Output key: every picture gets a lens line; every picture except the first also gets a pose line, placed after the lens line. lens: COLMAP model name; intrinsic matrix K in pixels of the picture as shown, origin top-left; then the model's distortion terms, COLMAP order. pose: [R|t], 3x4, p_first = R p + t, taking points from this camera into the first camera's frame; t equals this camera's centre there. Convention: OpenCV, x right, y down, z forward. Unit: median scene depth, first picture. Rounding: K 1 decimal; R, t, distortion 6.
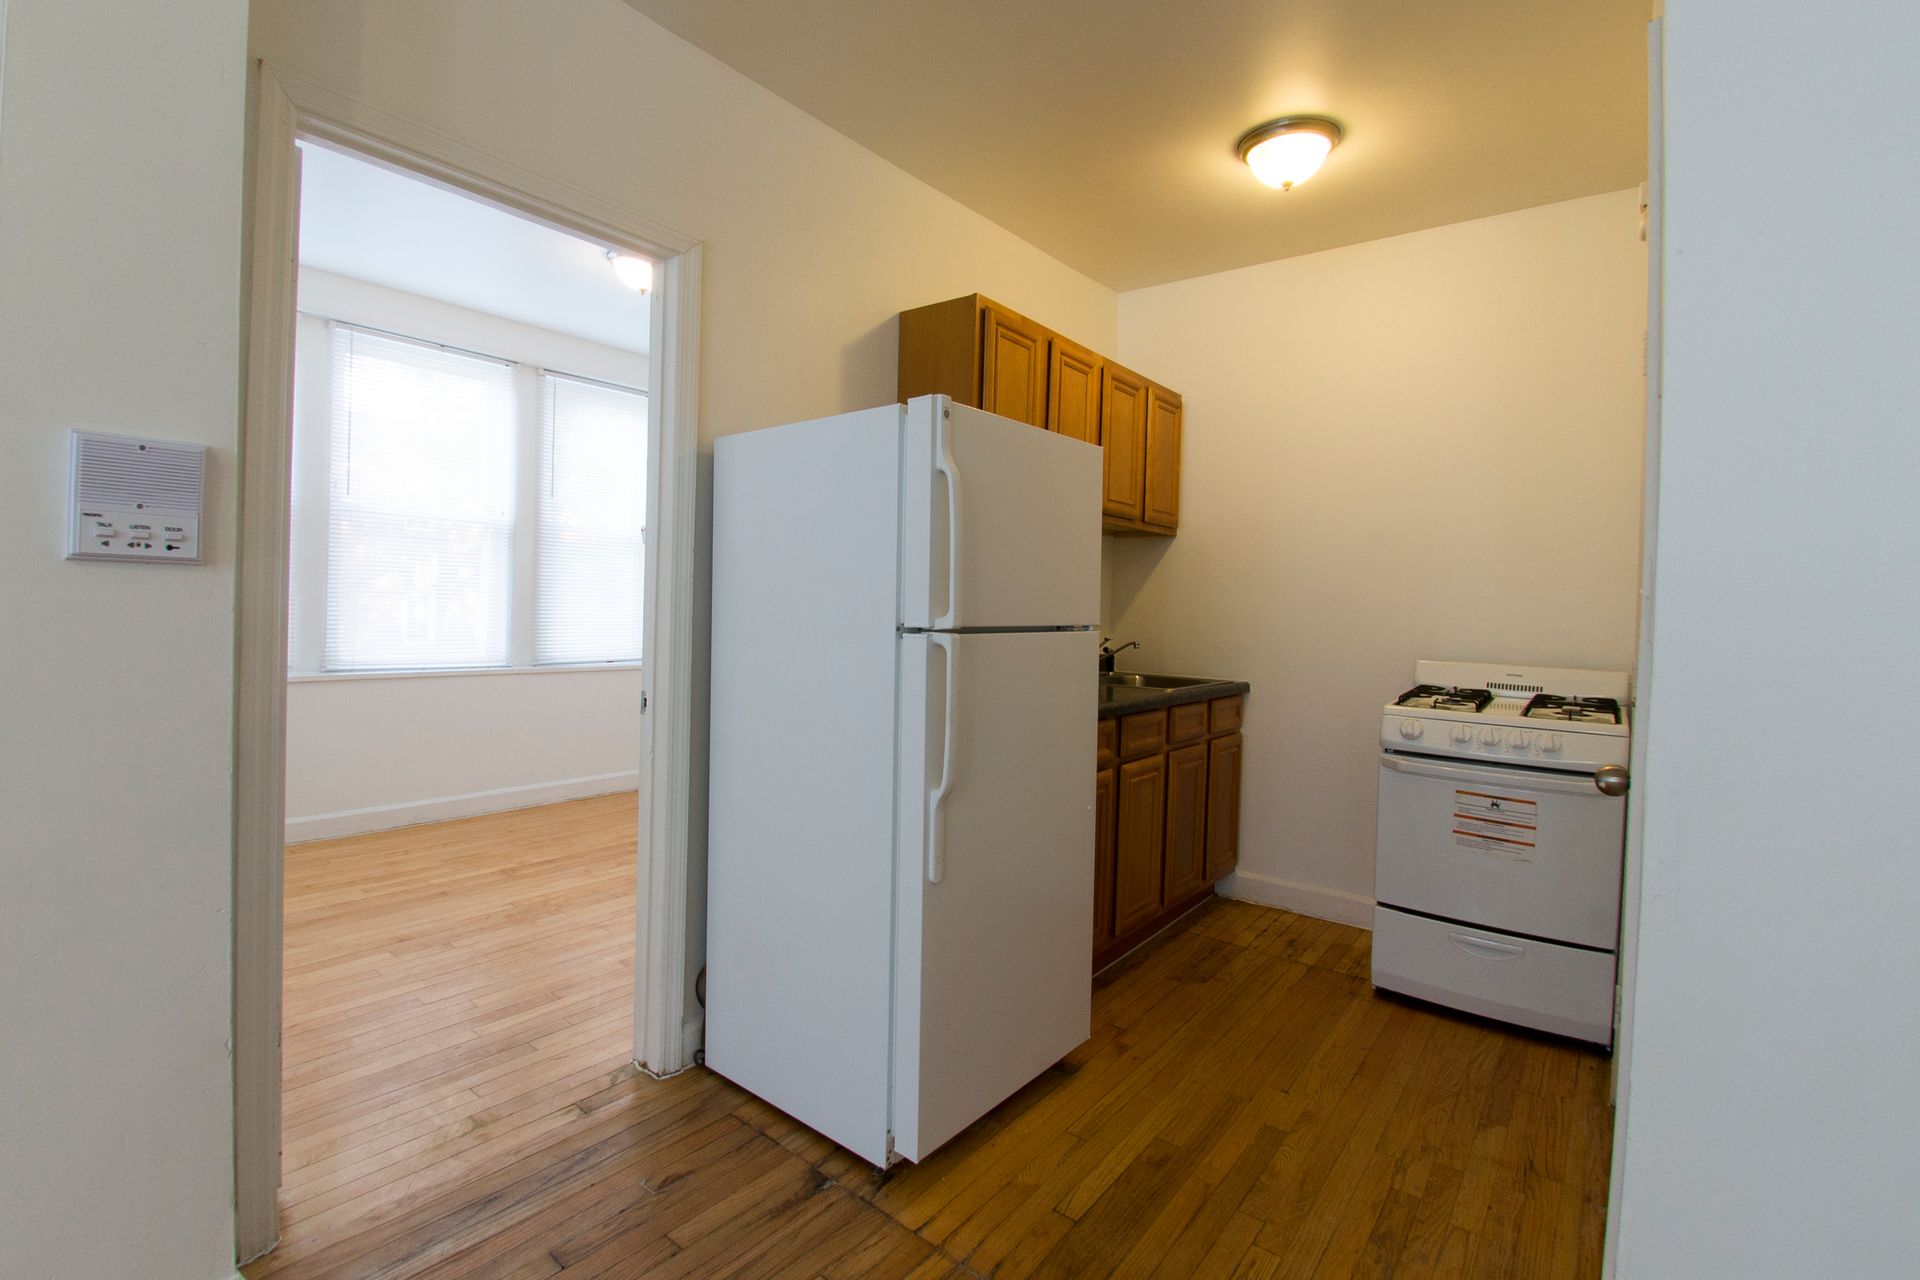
lens RADIAL K [[887.6, 0, 913.9], [0, 887.6, 613.7], [0, 0, 1]] dist [-0.027918, -0.000040]
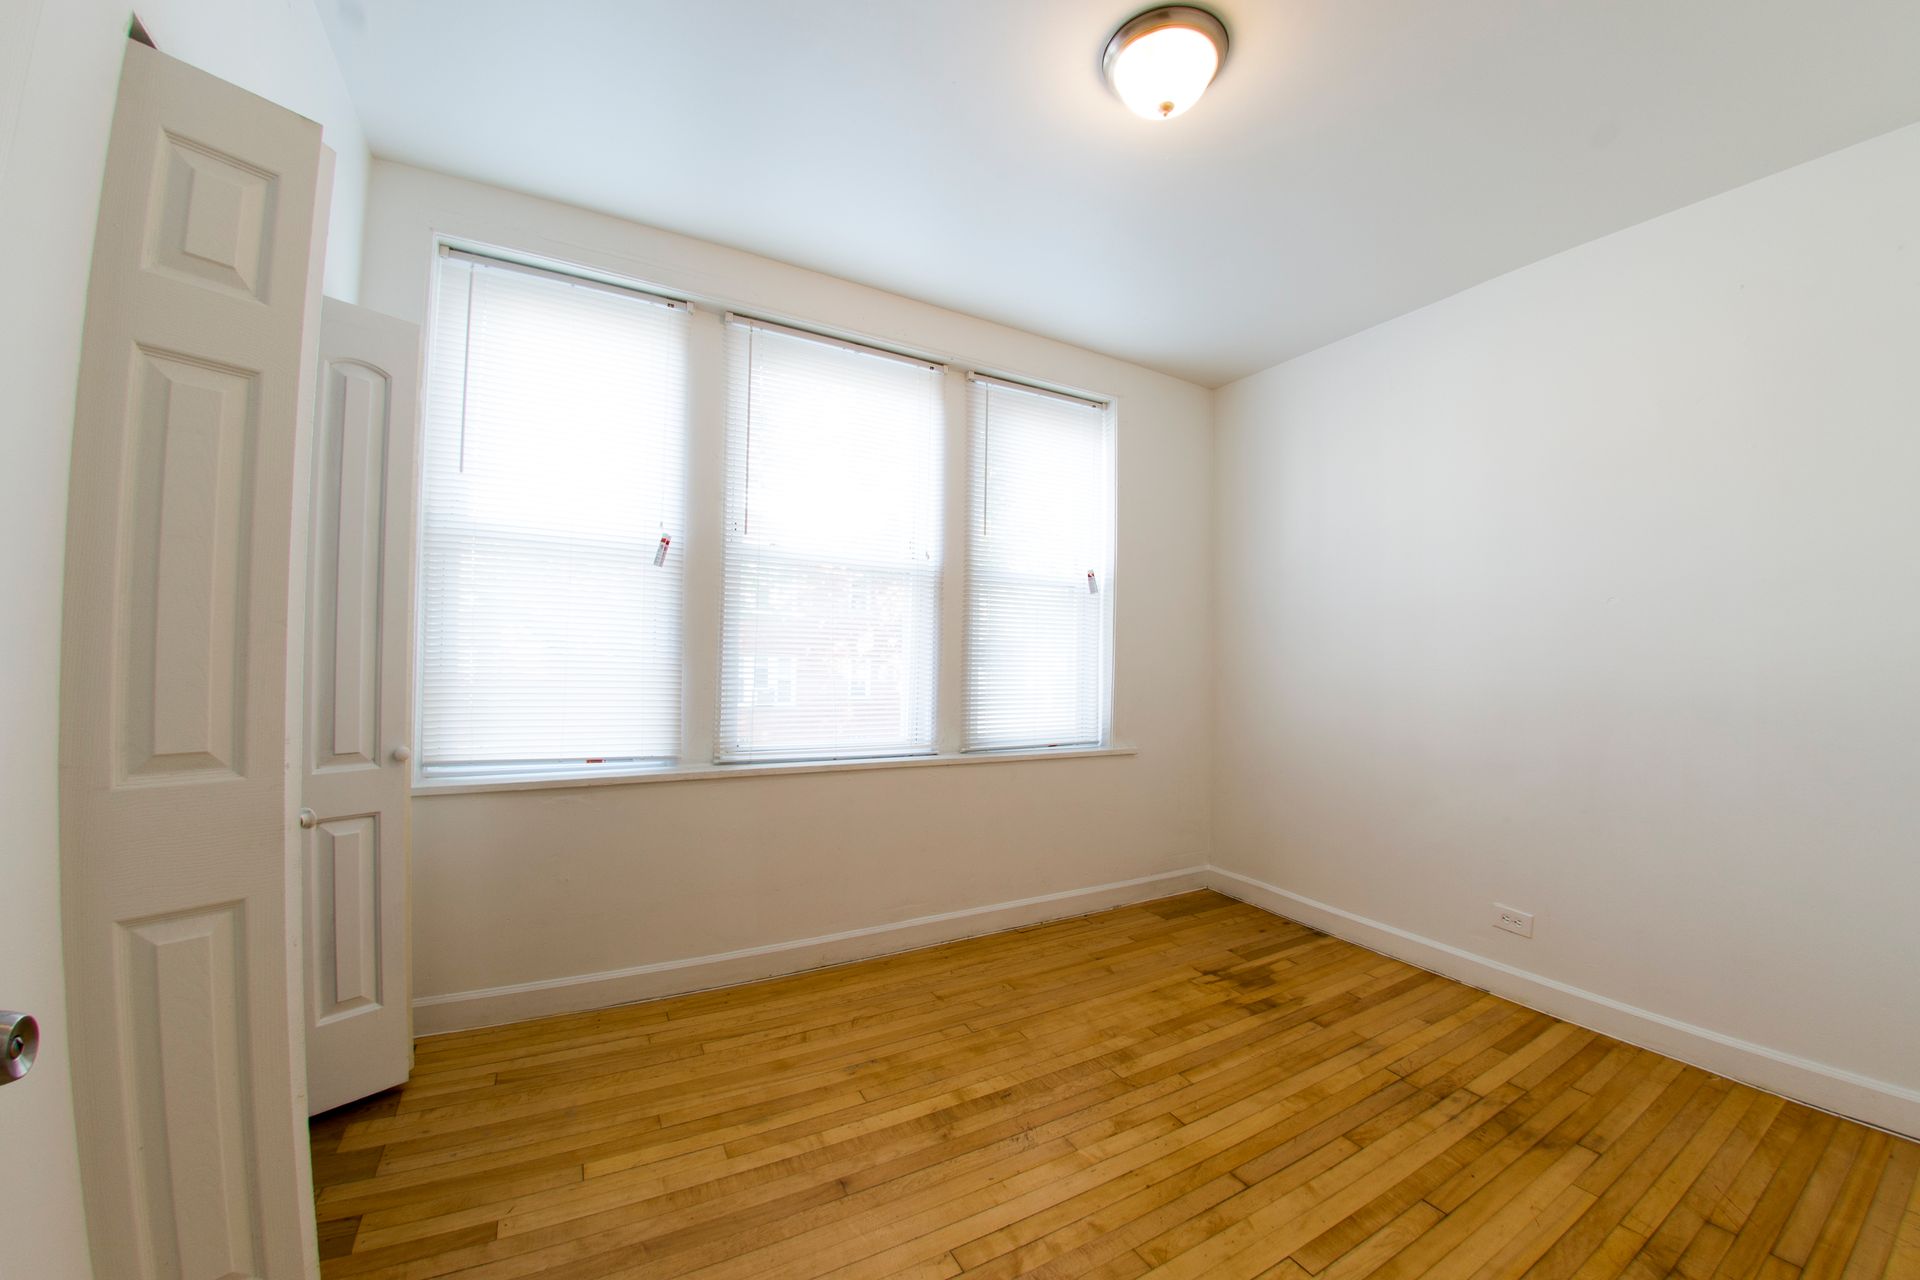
lens RADIAL K [[706.1, 0, 964.0], [0, 706.1, 649.8], [0, 0, 1]] dist [-0.039038, -0.003901]
pose [[0.931982, -0.016103, -0.362147, -0.350810], [0.005738, 0.999543, -0.029678, -0.022707], [0.362460, 0.025582, 0.931648, 0.720515]]
